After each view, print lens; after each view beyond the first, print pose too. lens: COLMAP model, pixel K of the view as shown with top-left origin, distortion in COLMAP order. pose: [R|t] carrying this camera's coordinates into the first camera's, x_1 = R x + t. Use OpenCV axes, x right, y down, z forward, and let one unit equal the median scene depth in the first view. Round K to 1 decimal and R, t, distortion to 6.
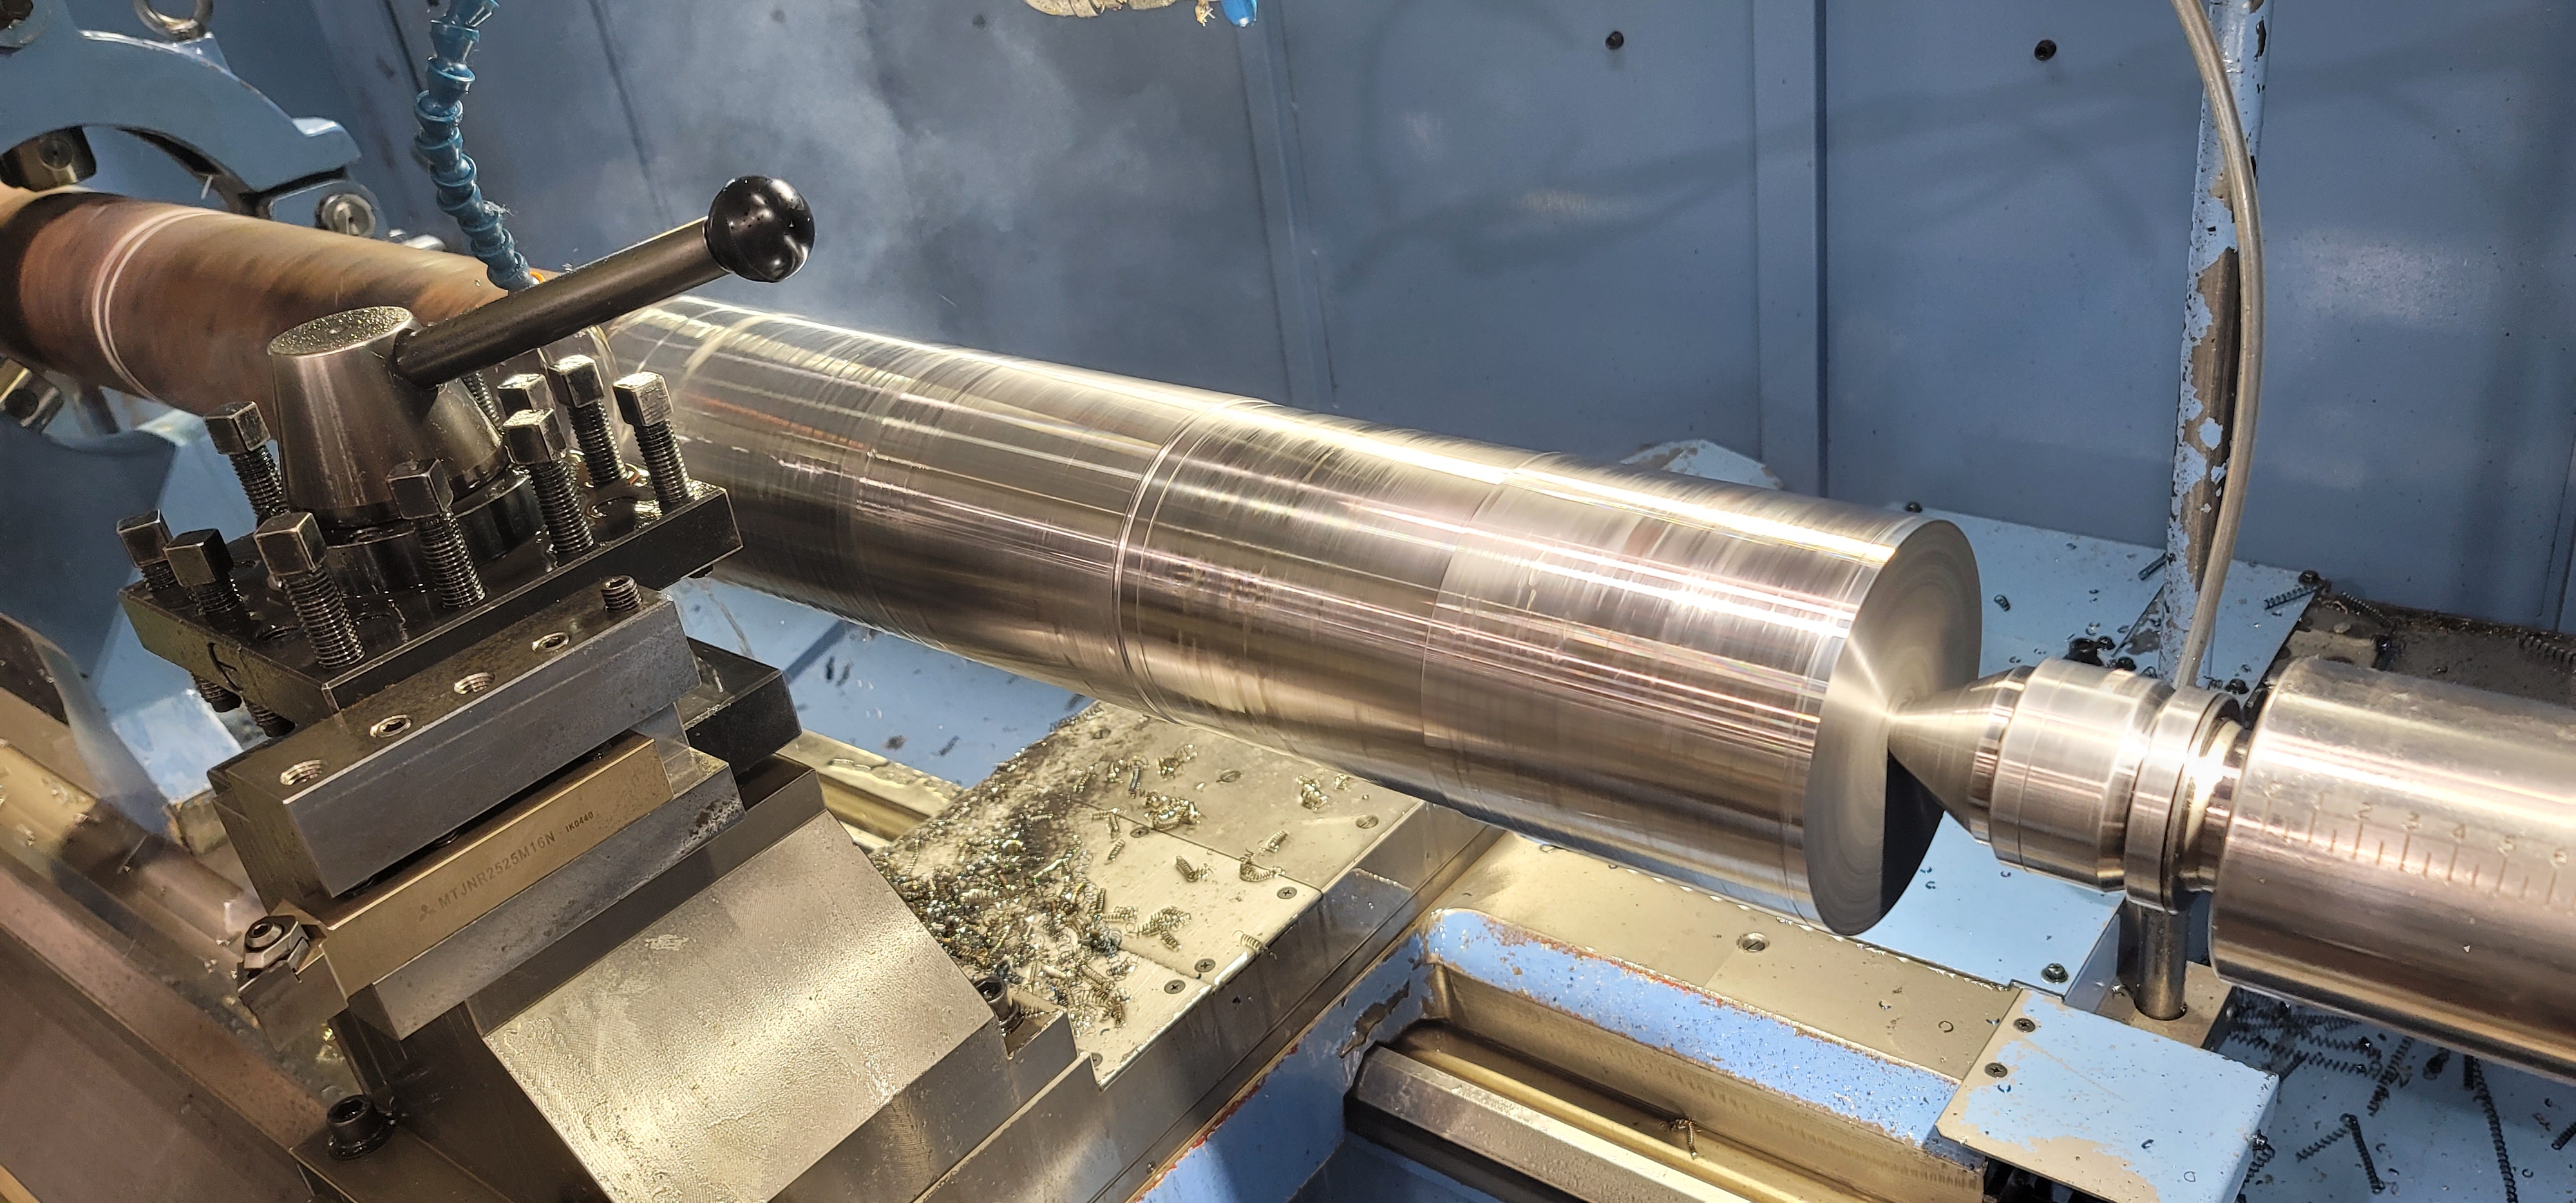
lens RADIAL K [[1912.9, 0, 1288.0], [0, 1912.9, 601.5], [0, 0, 1]] dist [0.024156, -0.001850]
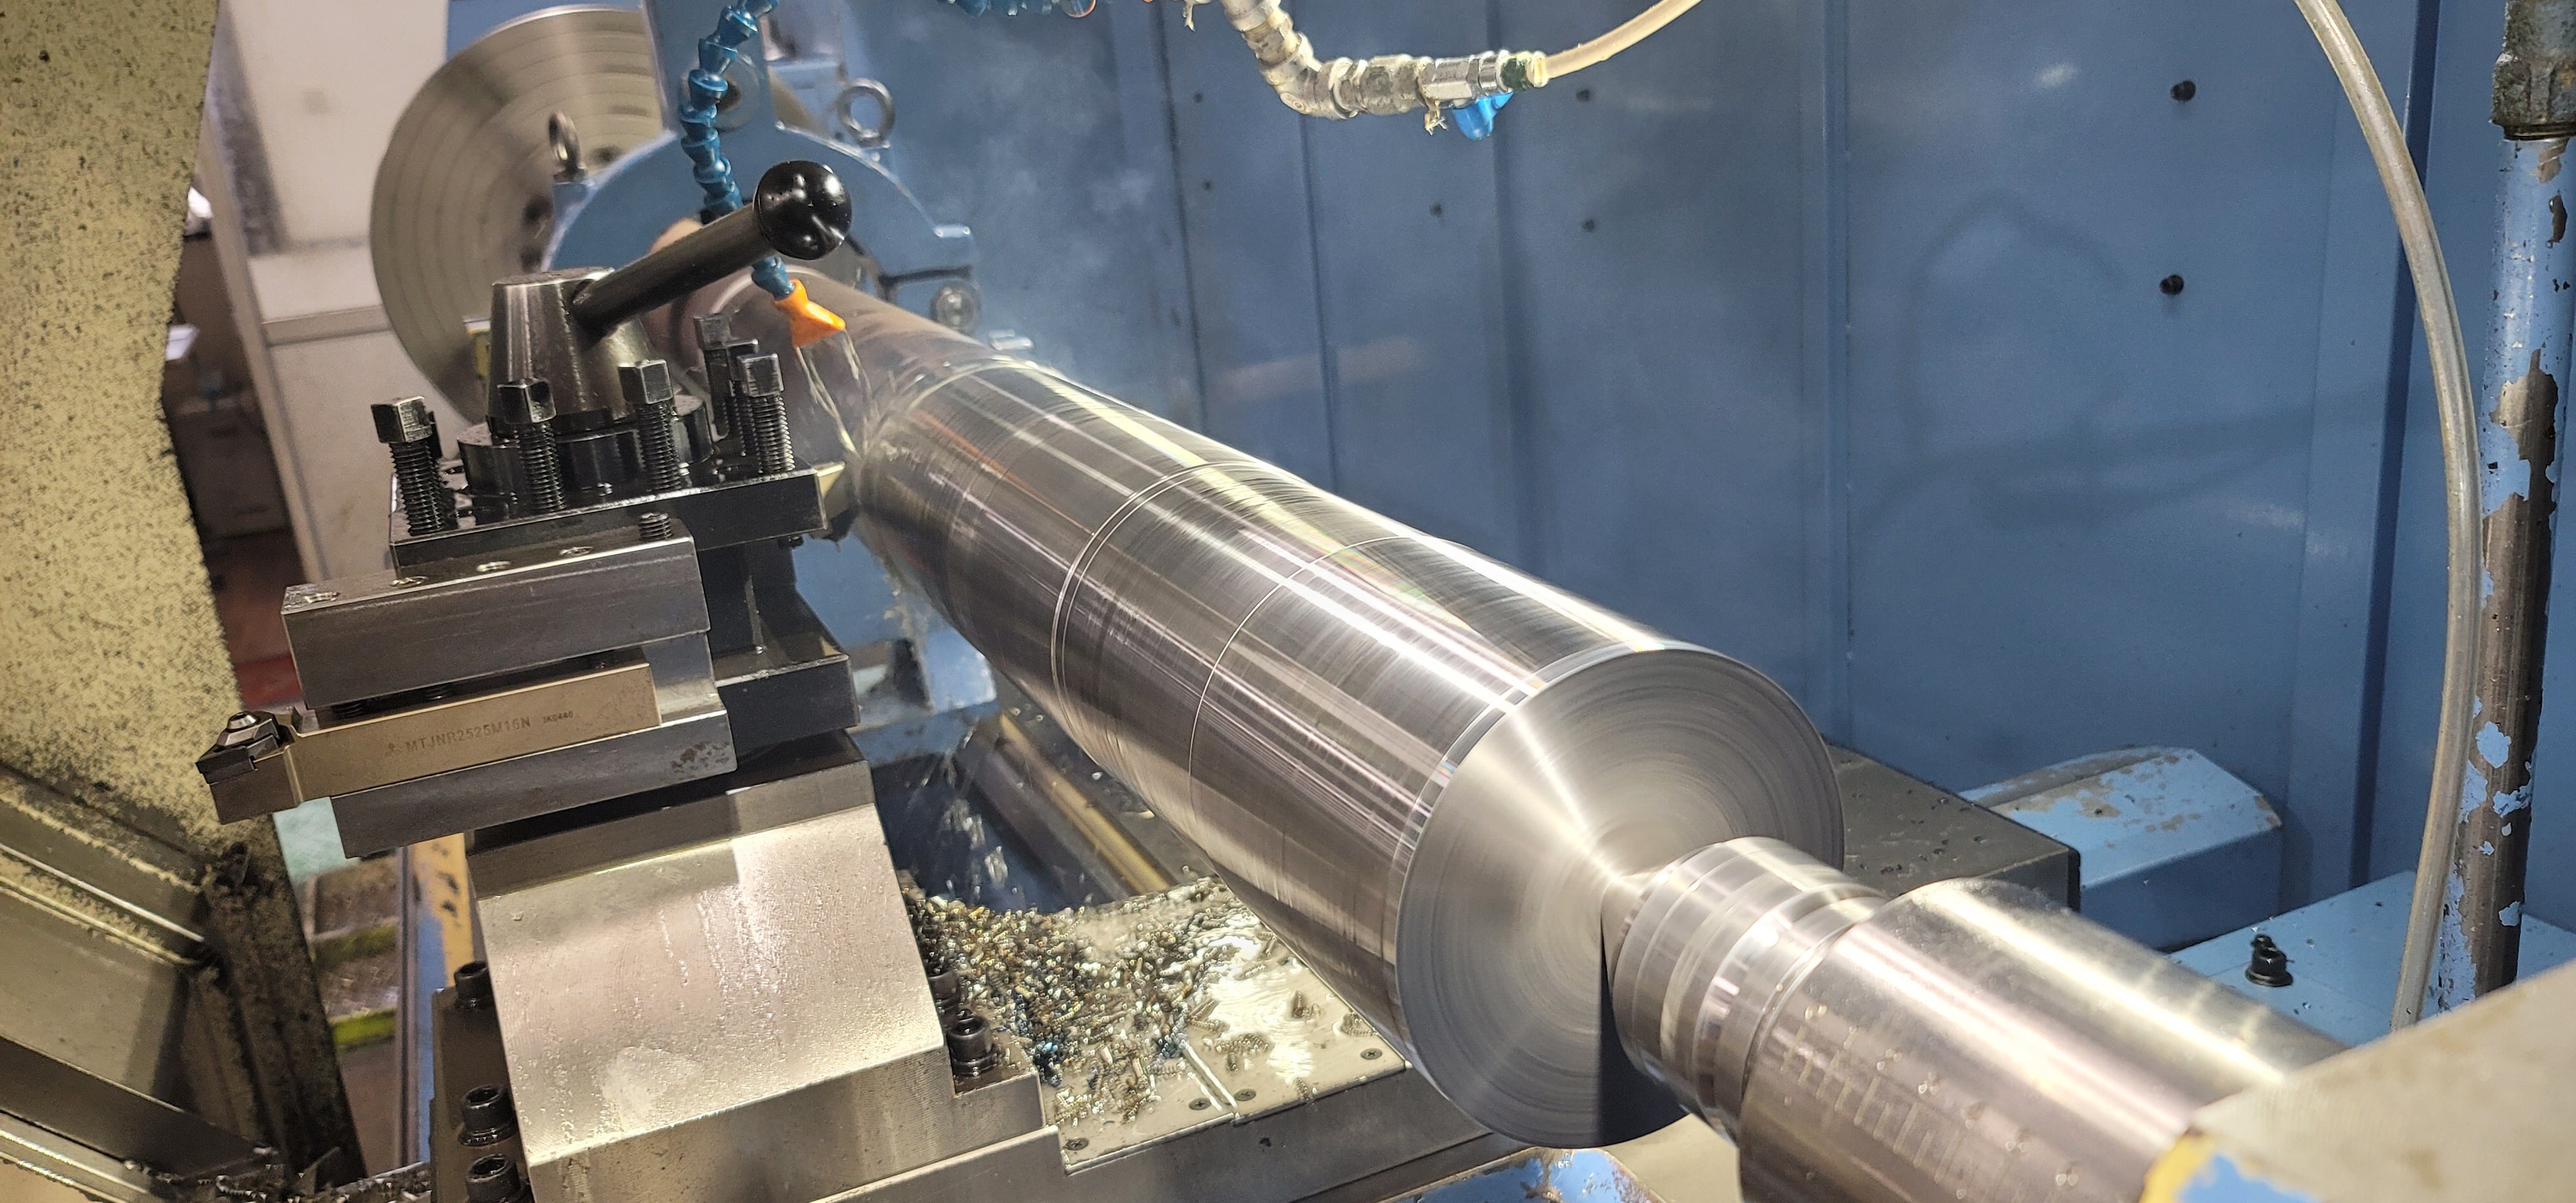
lens RADIAL K [[1912.9, 0, 1288.0], [0, 1912.9, 601.5], [0, 0, 1]] dist [0.024156, -0.001850]
pose [[0.890148, 0.186077, -0.415947, 0.360419], [-0.241845, 0.966571, -0.085158, 0.035521], [0.386196, 0.176398, 0.905393, 0.129487]]
